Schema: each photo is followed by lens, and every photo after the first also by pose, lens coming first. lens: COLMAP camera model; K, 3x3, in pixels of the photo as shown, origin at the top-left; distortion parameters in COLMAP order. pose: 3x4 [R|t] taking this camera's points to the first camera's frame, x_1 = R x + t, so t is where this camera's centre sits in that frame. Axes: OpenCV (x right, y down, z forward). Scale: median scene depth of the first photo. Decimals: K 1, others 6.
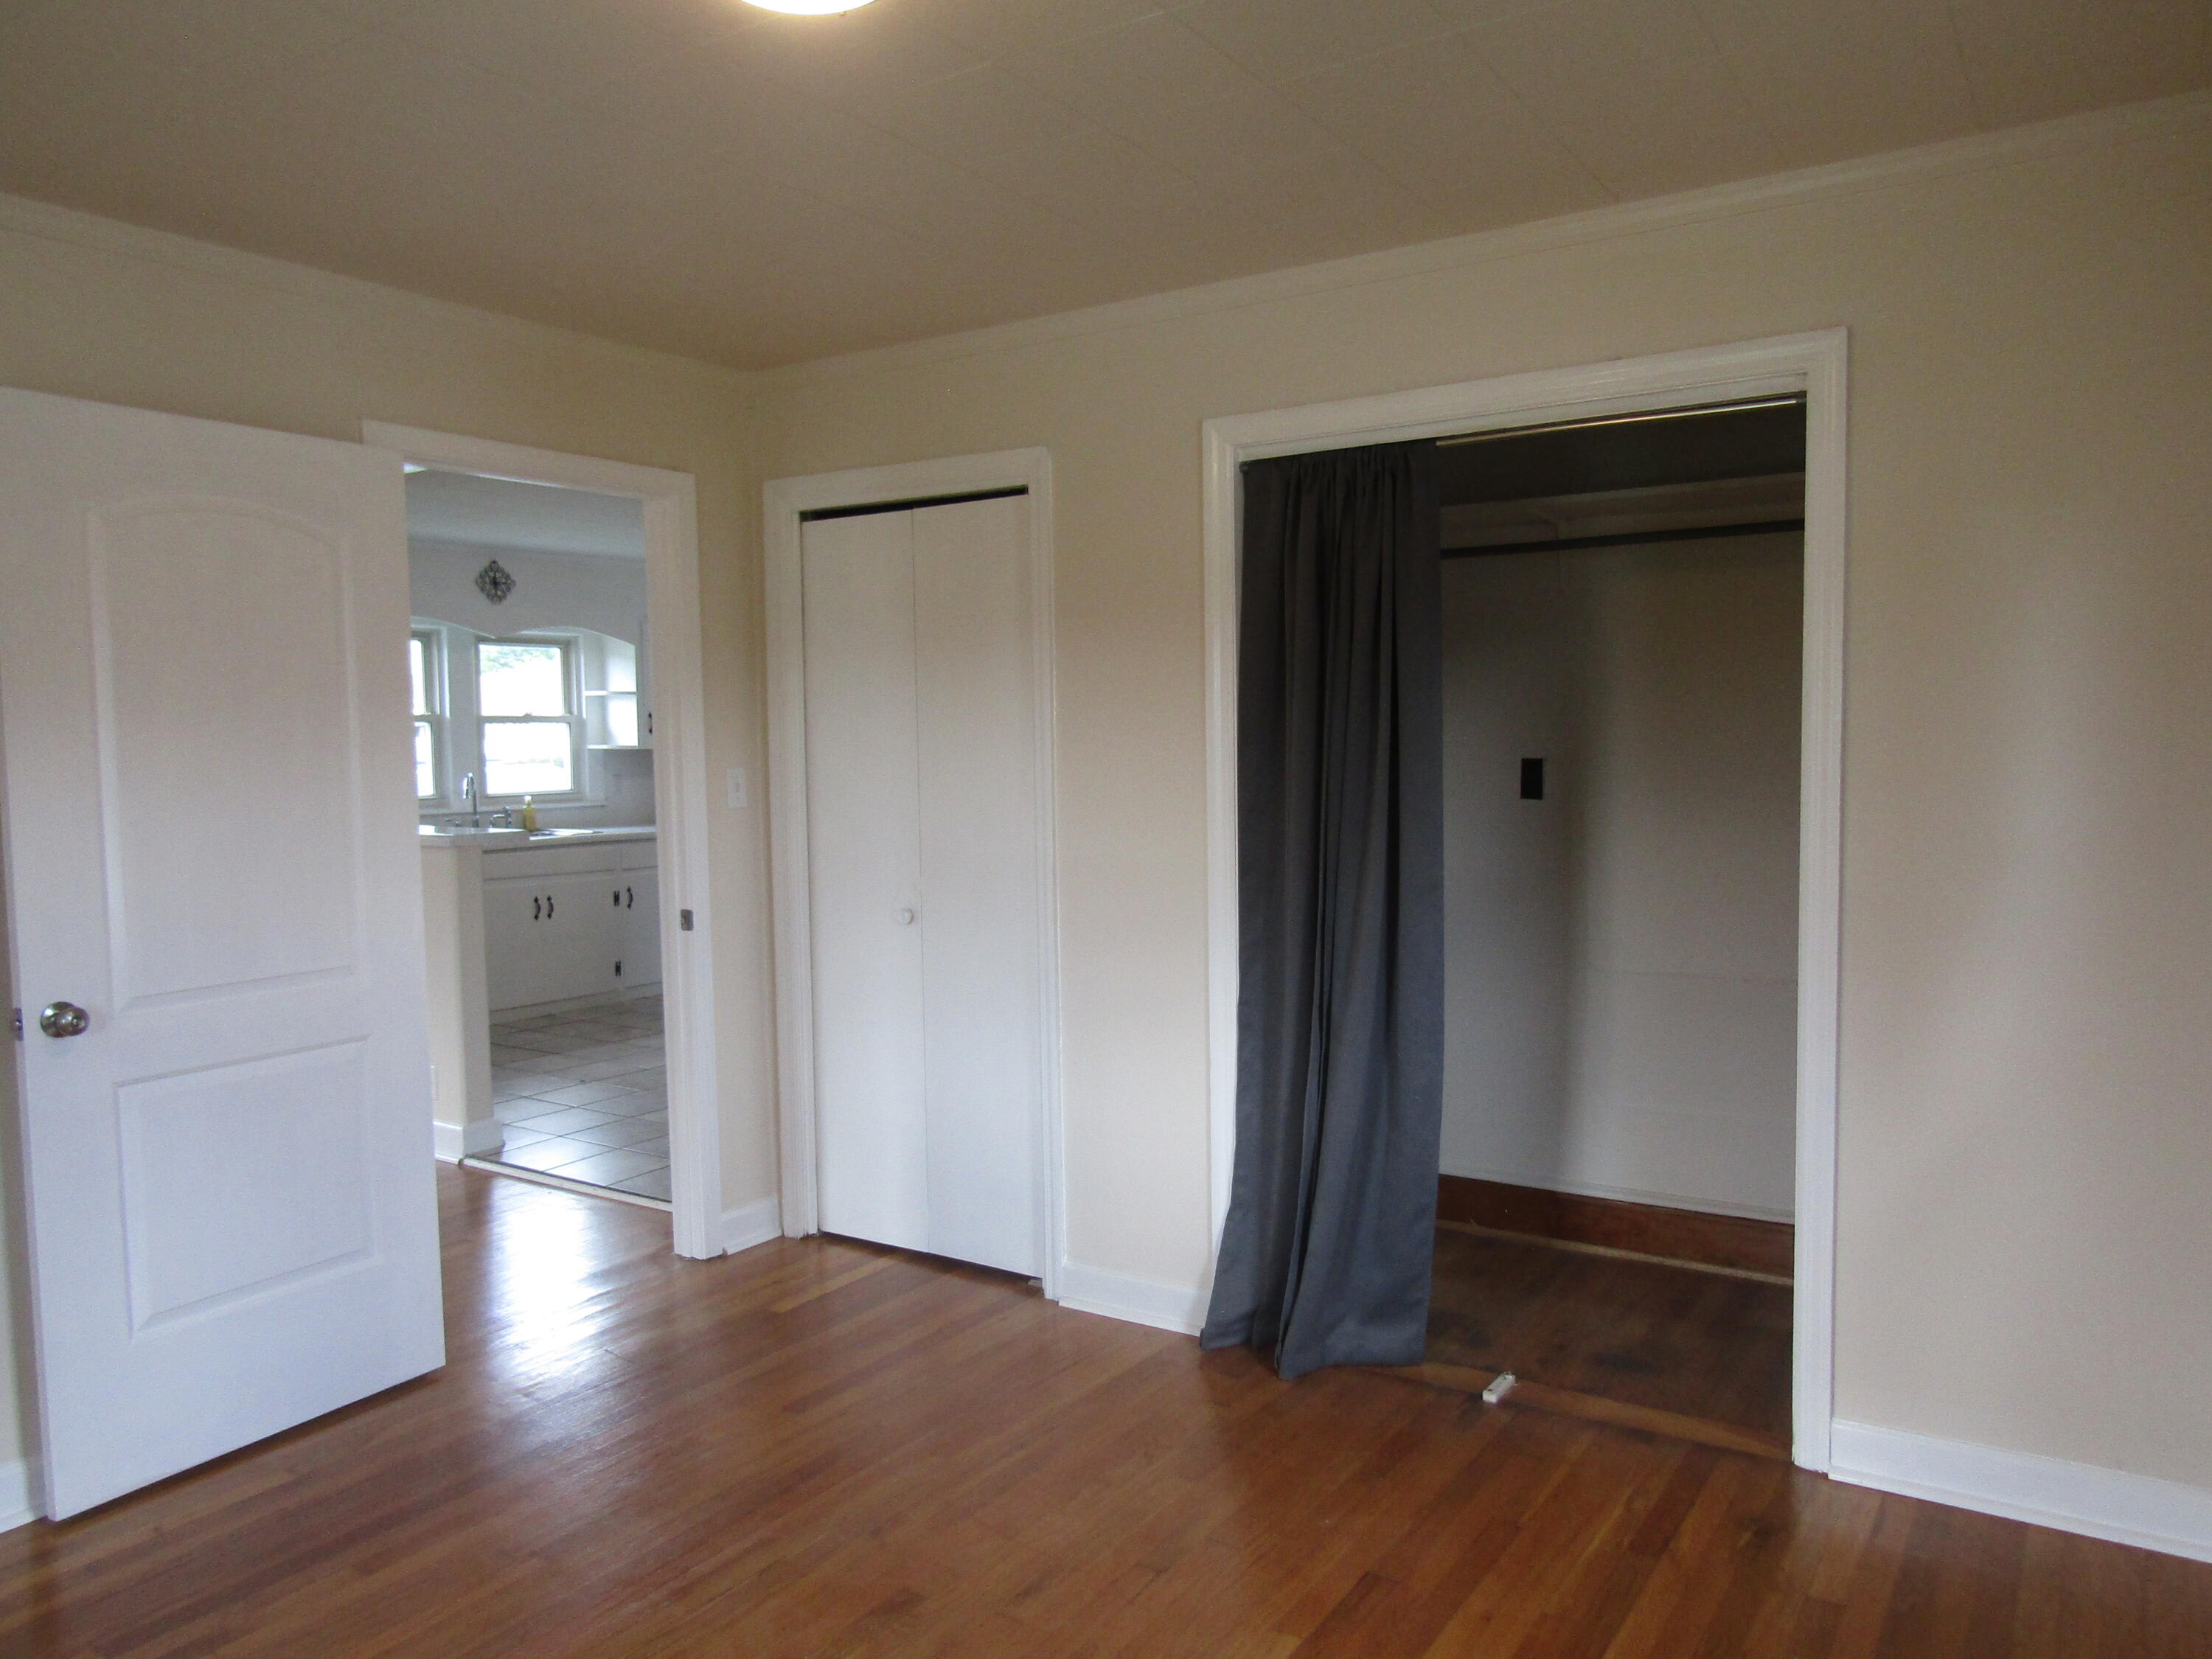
lens RADIAL K [[1567.7, 0, 1091.7], [0, 1567.7, 816.2], [0, 0, 1]] dist [-0.006062, 0.017038]
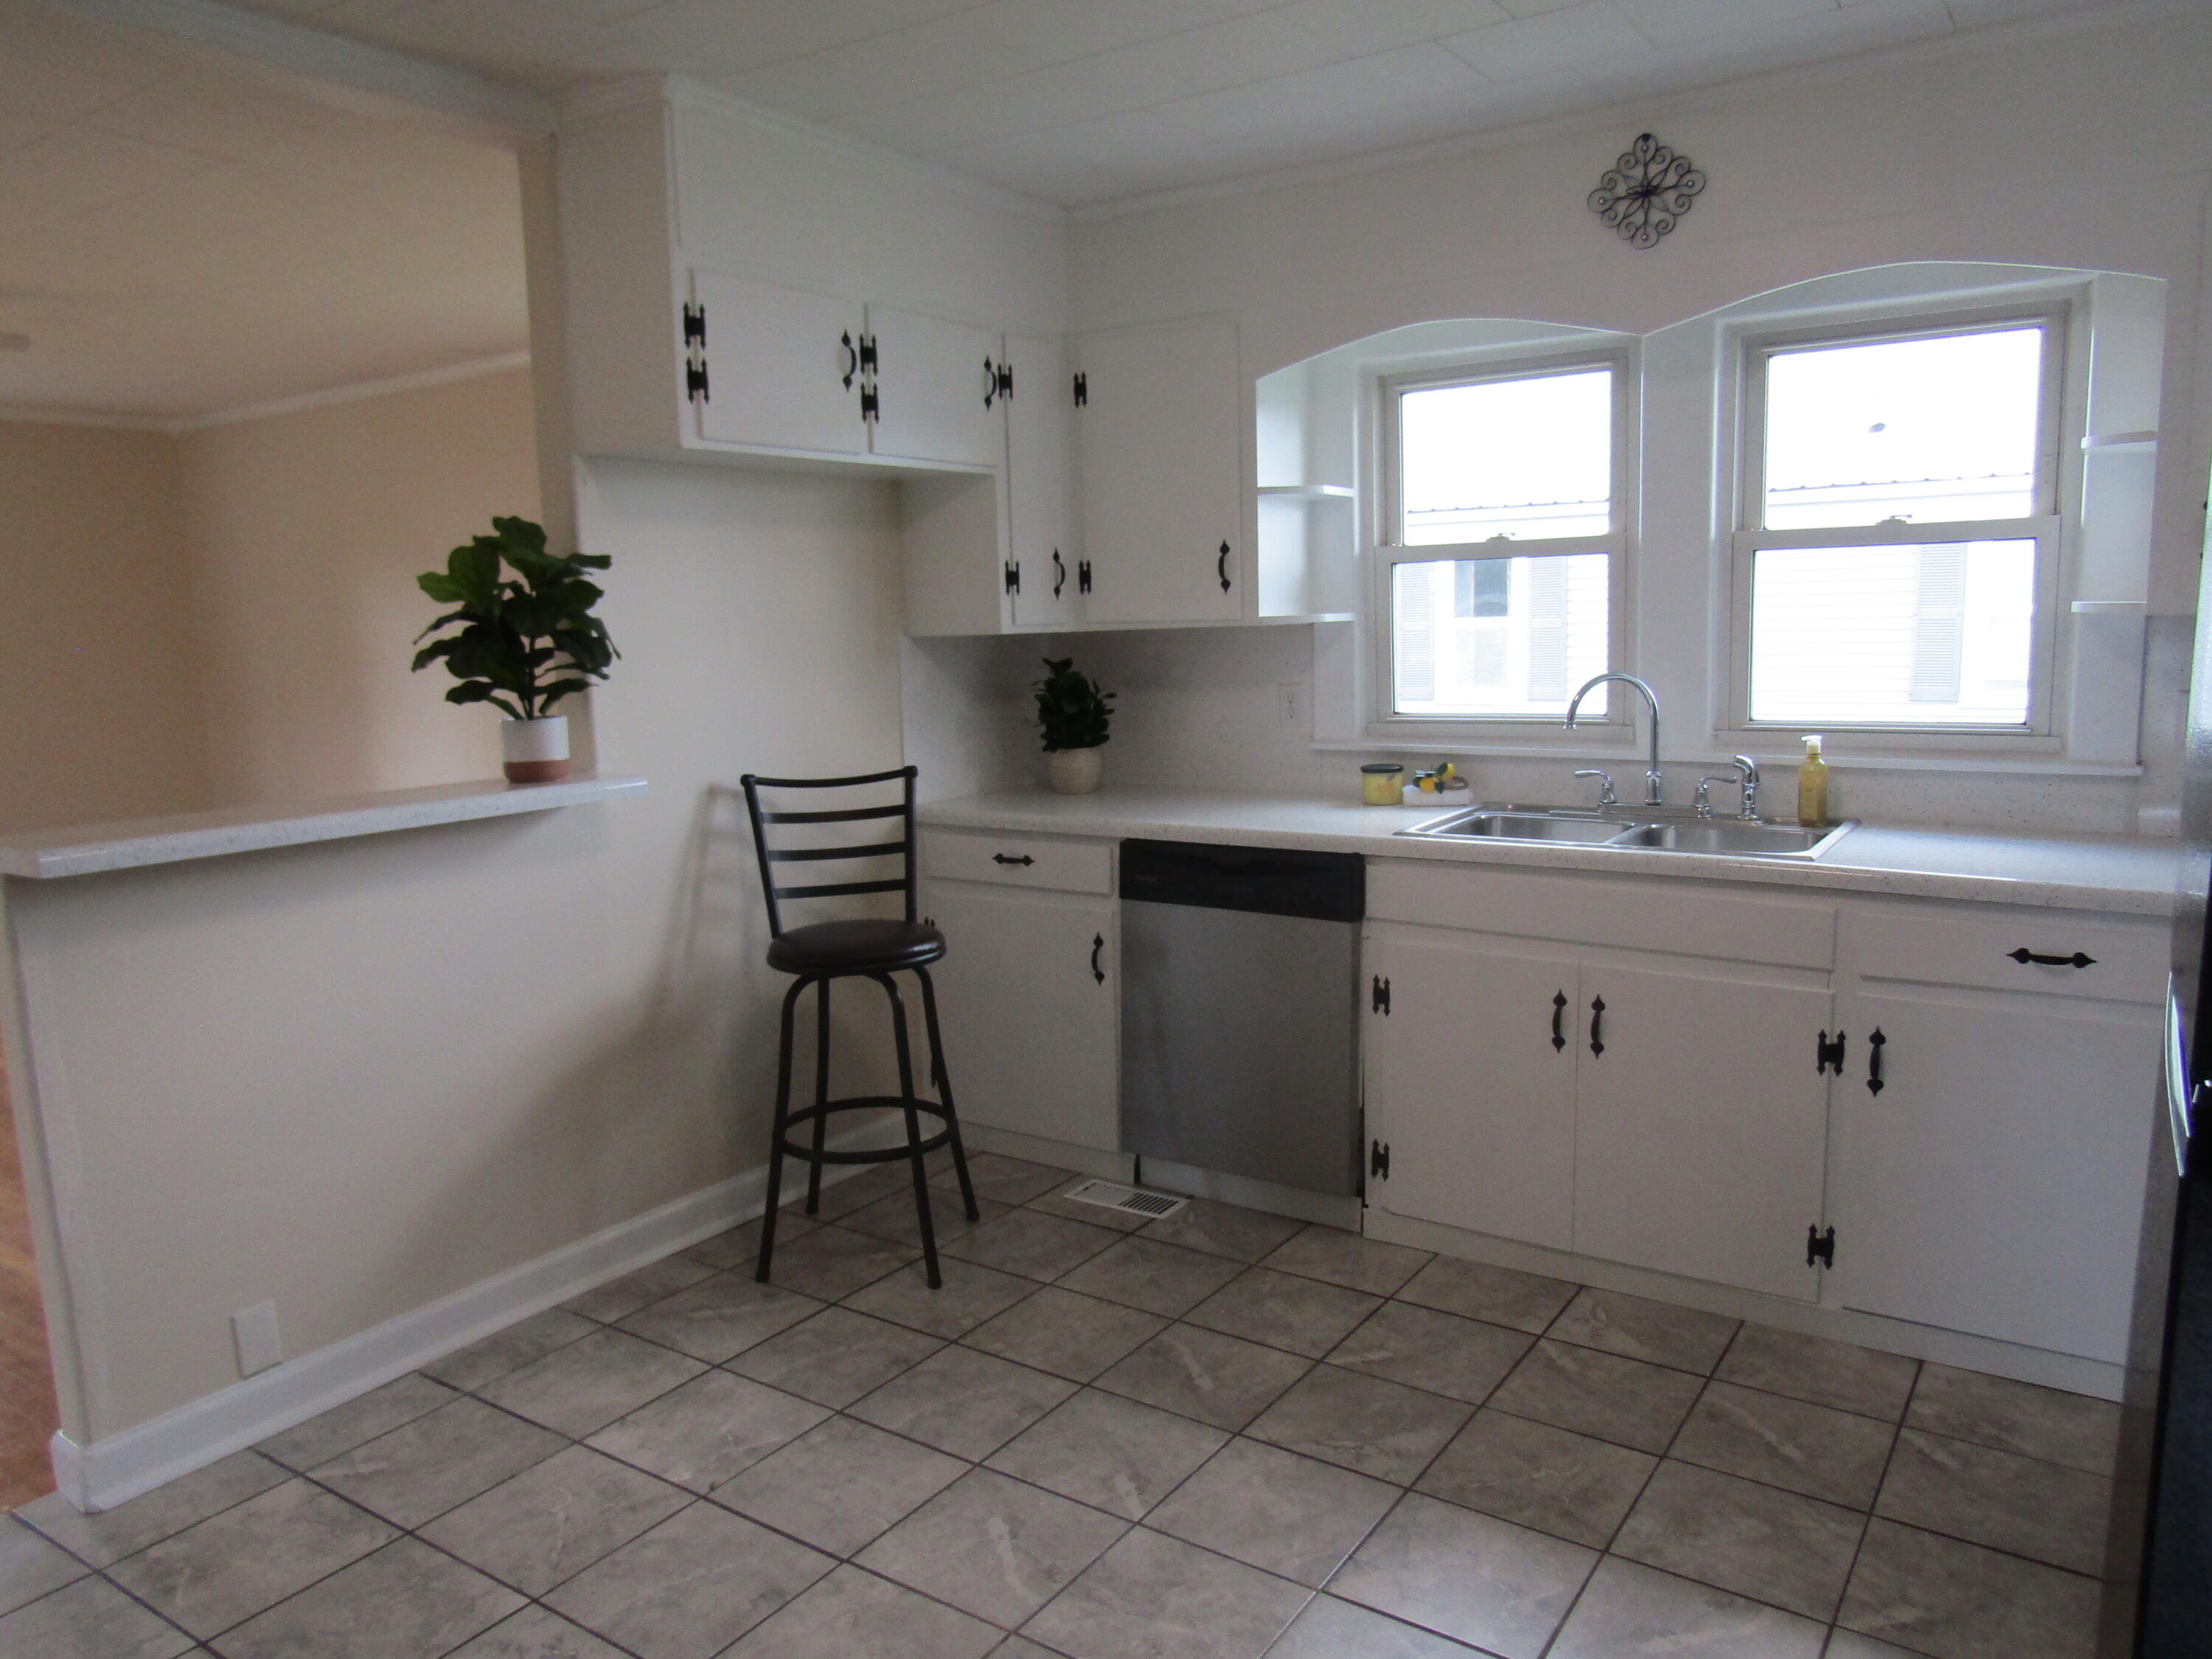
lens RADIAL K [[1567.7, 0, 1114.8], [0, 1567.7, 826.5], [0, 0, 1]] dist [-0.006062, 0.017038]
pose [[0.003635, 0.150158, -0.988655, 0.031884], [-0.028794, 0.988268, 0.149994, -0.044498], [0.999579, 0.027922, 0.007916, 0.834546]]
